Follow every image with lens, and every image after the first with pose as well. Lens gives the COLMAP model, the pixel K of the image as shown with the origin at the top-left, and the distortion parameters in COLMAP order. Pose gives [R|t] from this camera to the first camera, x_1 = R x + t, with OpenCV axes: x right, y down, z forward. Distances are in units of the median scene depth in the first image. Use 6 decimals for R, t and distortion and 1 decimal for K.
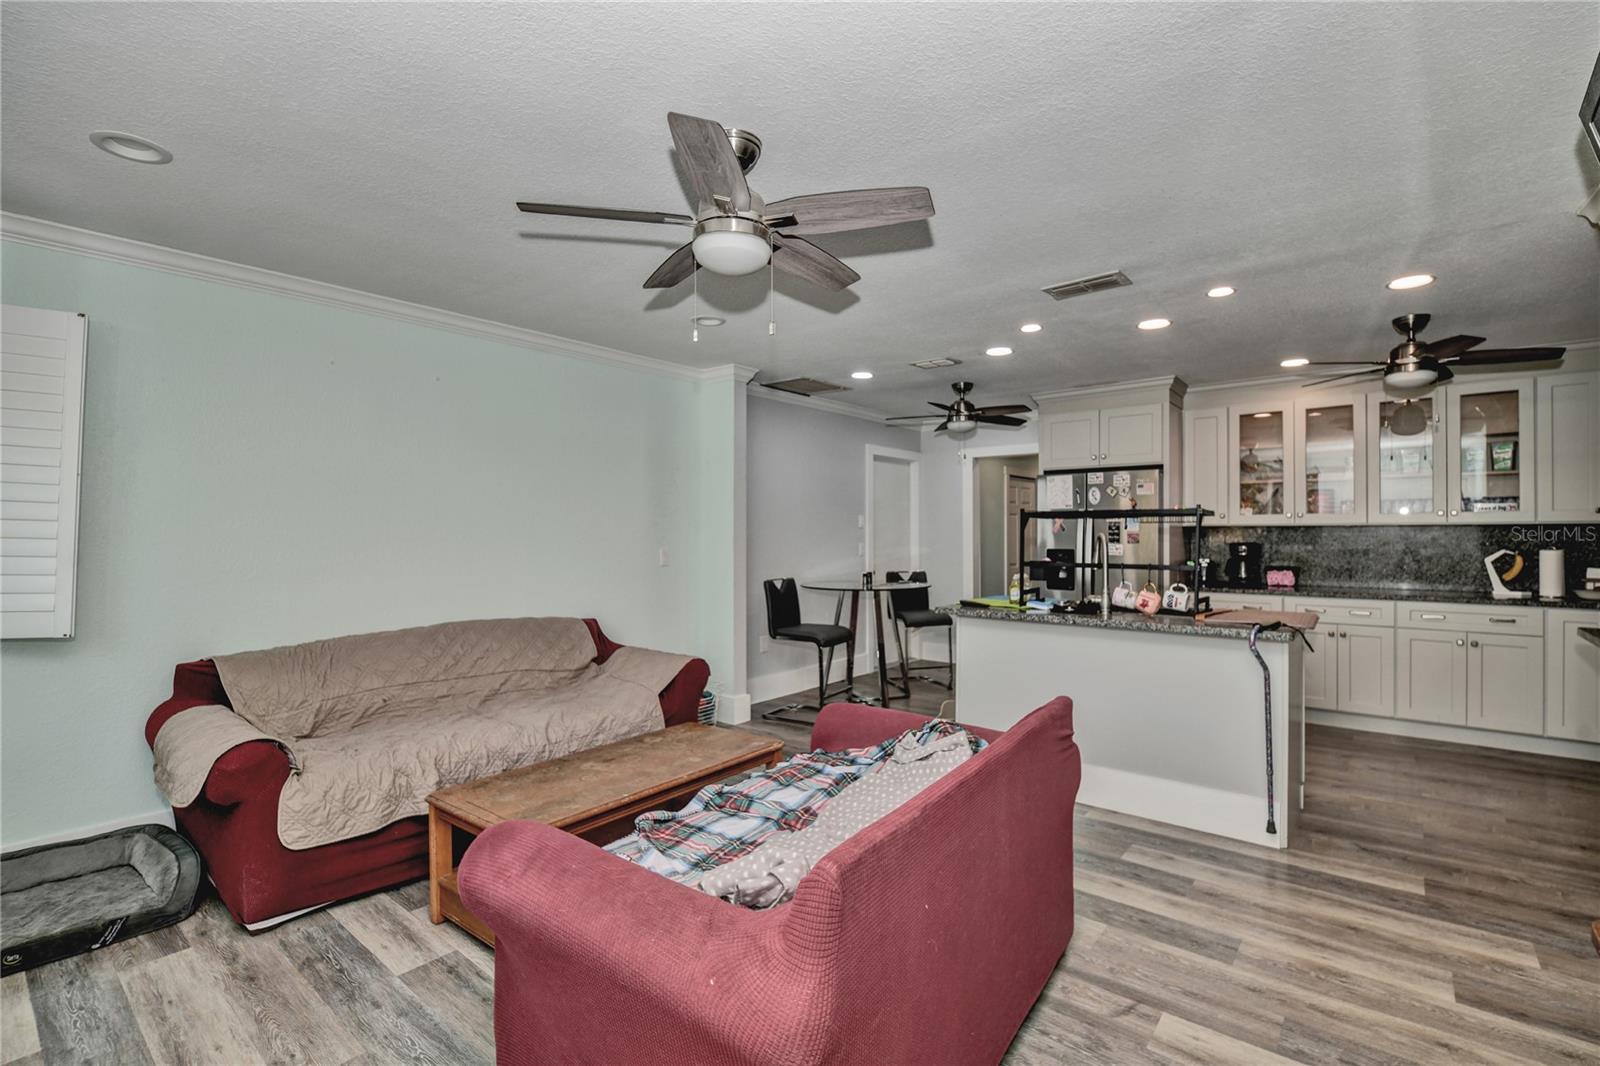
lens RADIAL K [[713.1, 0, 800.0], [0, 713.1, 533.0], [0, 0, 1]] dist [0.001084, 0.000144]
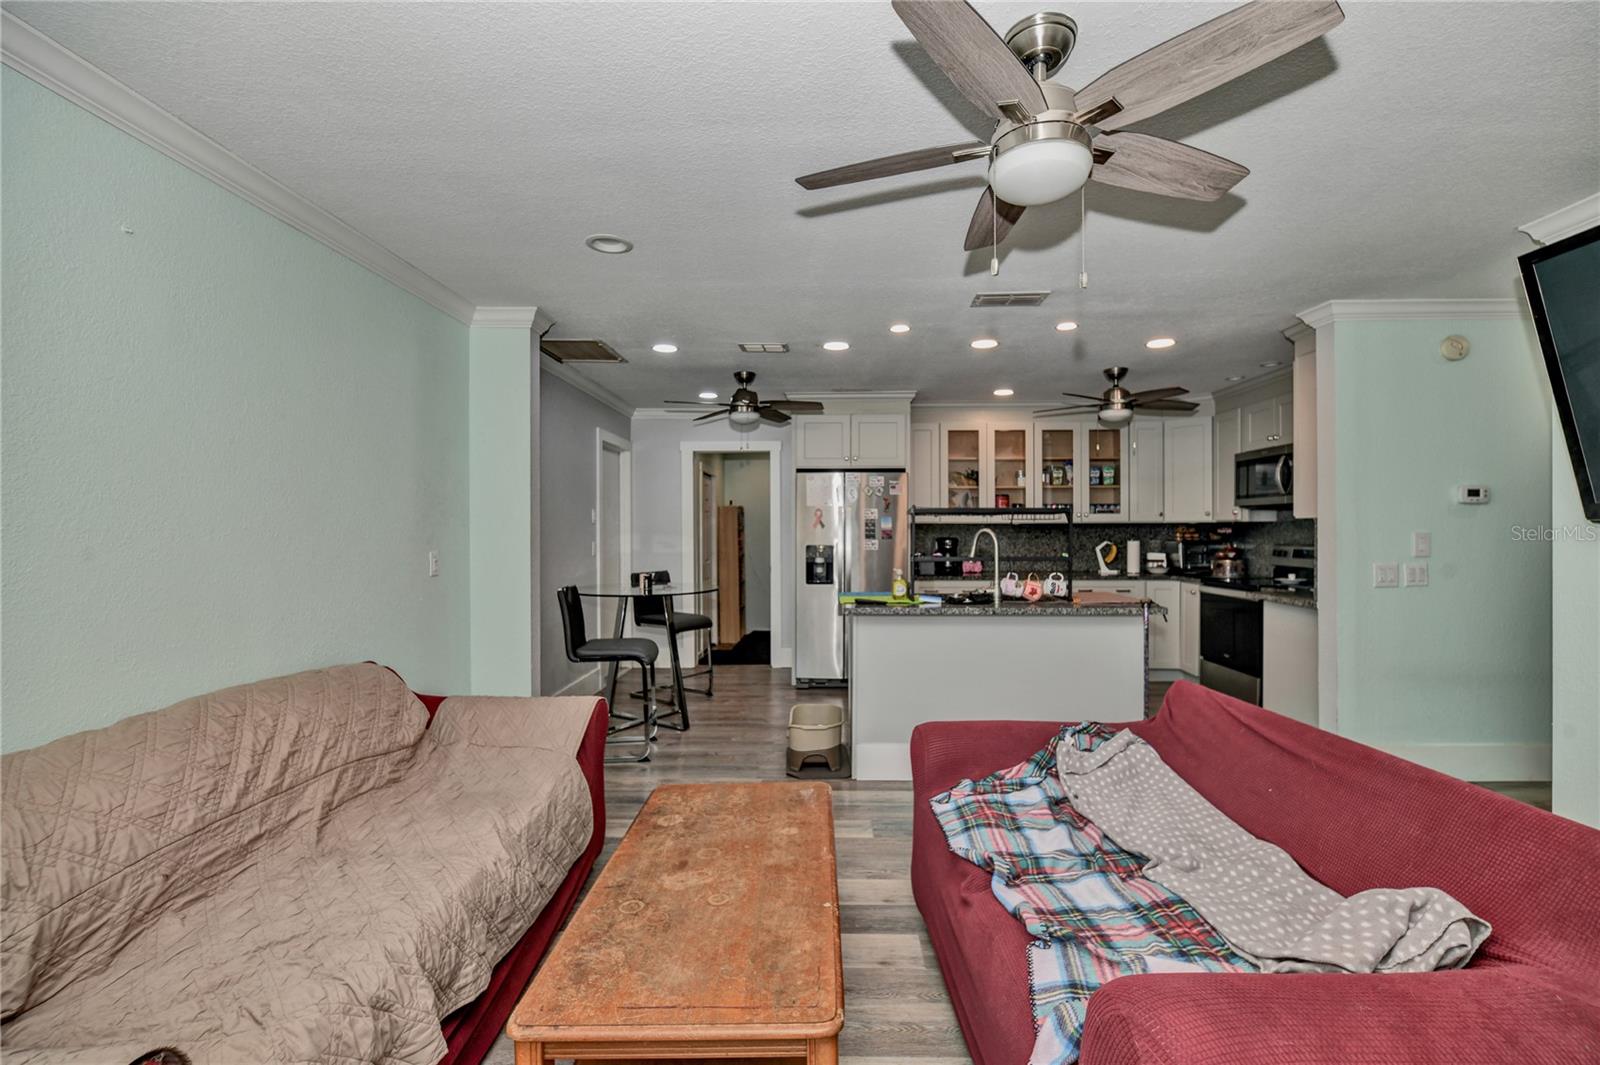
lens RADIAL K [[711.3, 0, 800.0], [0, 711.3, 532.5], [0, 0, 1]] dist [-0.003320, -0.000988]
pose [[0.792546, -0.002437, 0.609807, -0.432968], [0.001072, 0.999996, 0.002603, 0.002207], [-0.609811, -0.001410, 0.792546, 0.294719]]
